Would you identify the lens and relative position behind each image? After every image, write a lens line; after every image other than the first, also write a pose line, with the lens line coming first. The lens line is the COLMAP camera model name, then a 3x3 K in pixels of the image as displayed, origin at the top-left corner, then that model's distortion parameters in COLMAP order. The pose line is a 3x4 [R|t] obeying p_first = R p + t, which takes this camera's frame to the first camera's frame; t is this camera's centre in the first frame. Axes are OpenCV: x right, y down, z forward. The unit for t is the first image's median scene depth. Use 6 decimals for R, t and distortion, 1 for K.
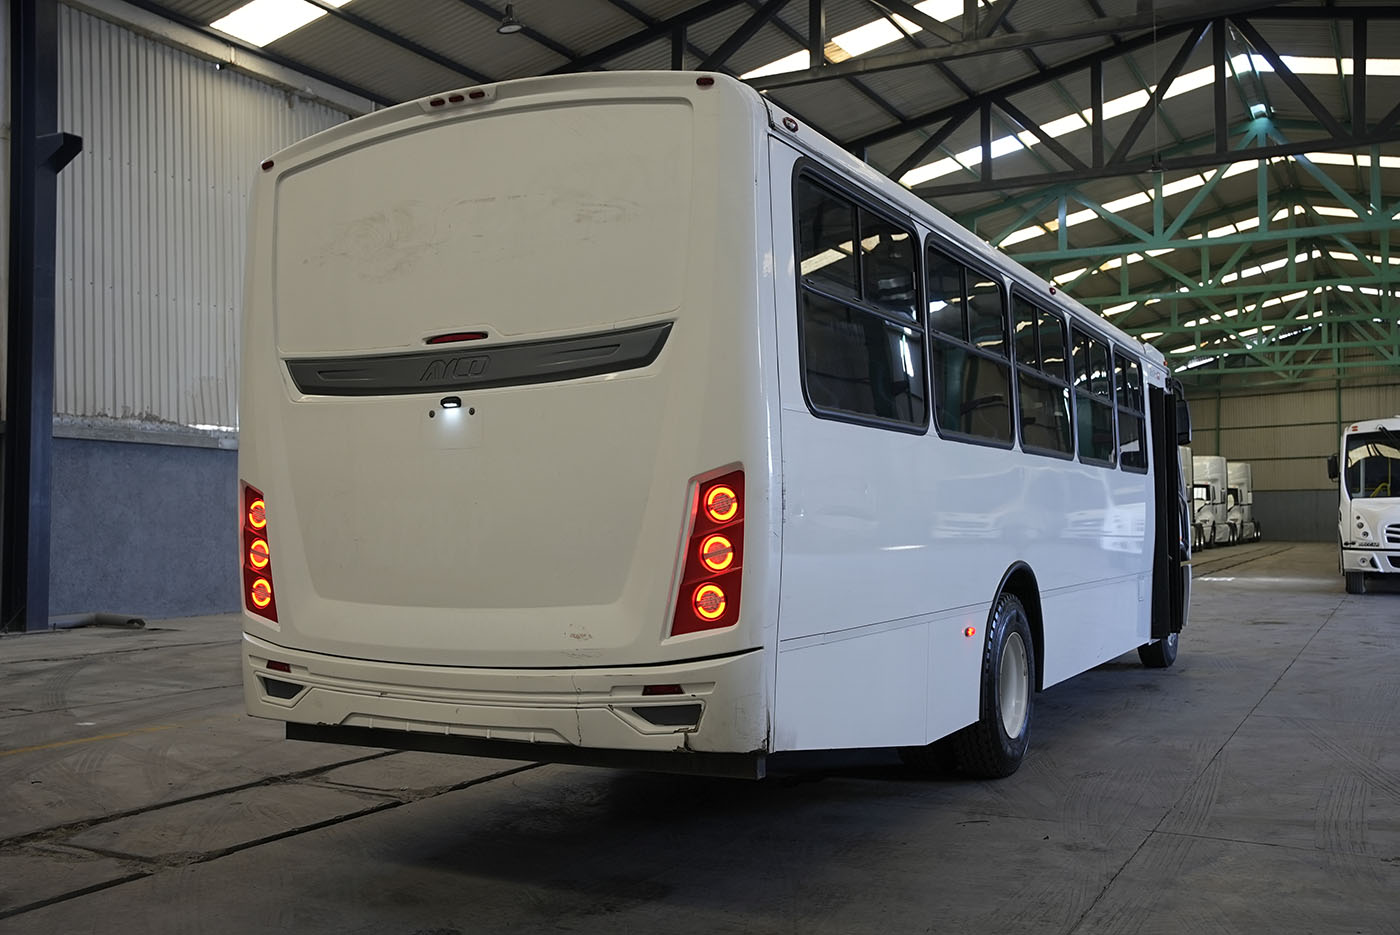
lens RADIAL K [[1329.2, 0, 699.7], [0, 1329.2, 466.4], [0, 0, 1]] dist [-0.029886, 0.000000]
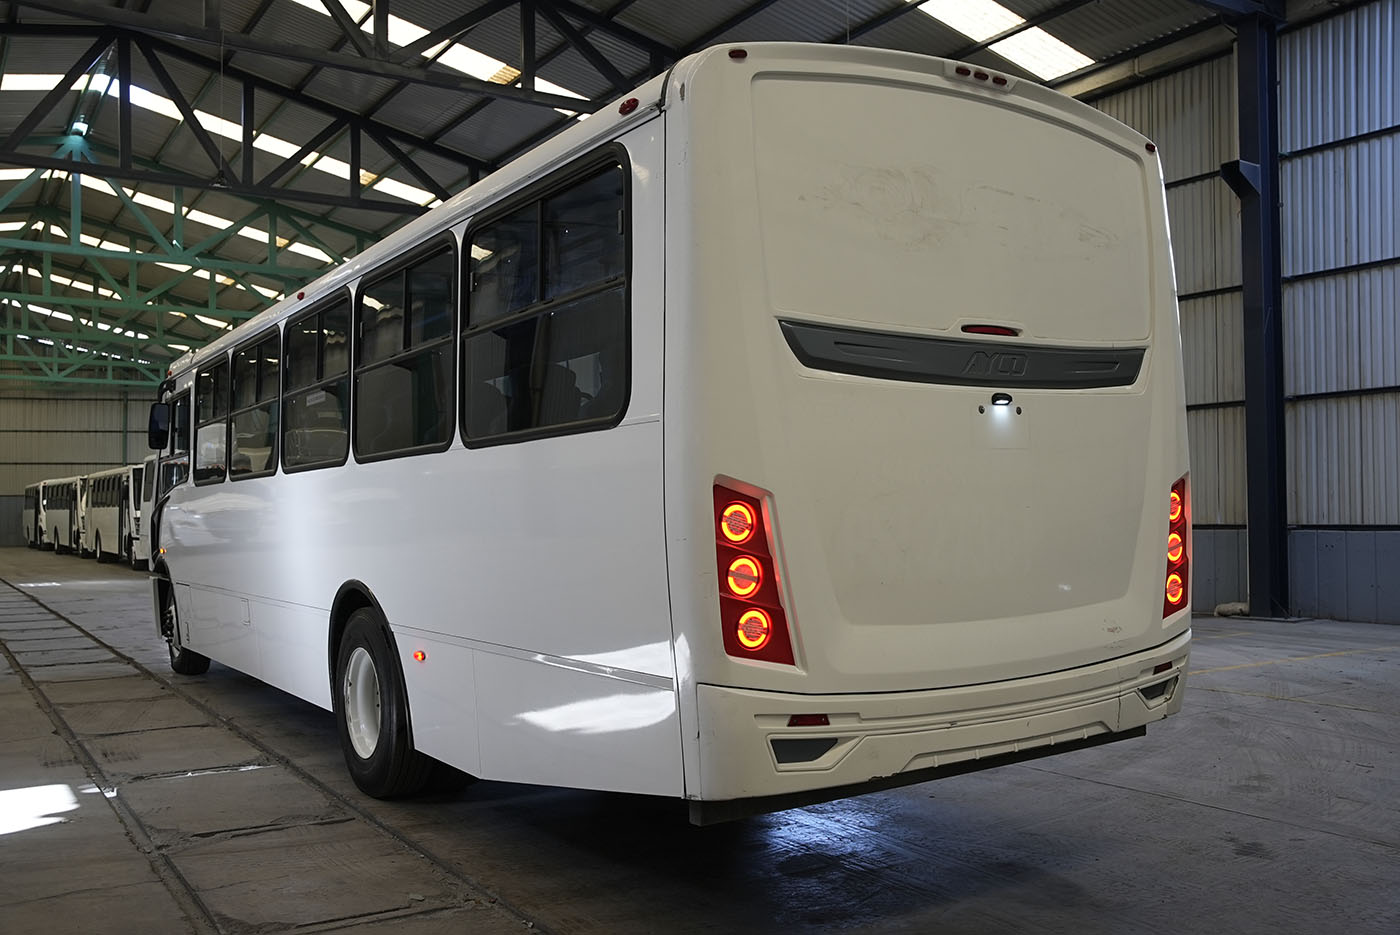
lens RADIAL K [[1226.3, 0, 700.8], [0, 1226.3, 469.9], [0, 0, 1]] dist [-0.054610, 0.003625]
pose [[0.476274, 0.025134, 0.878938, -1.007495], [-0.020949, 0.999632, -0.017234, 0.020293], [-0.879047, -0.010205, 0.476625, 0.745087]]
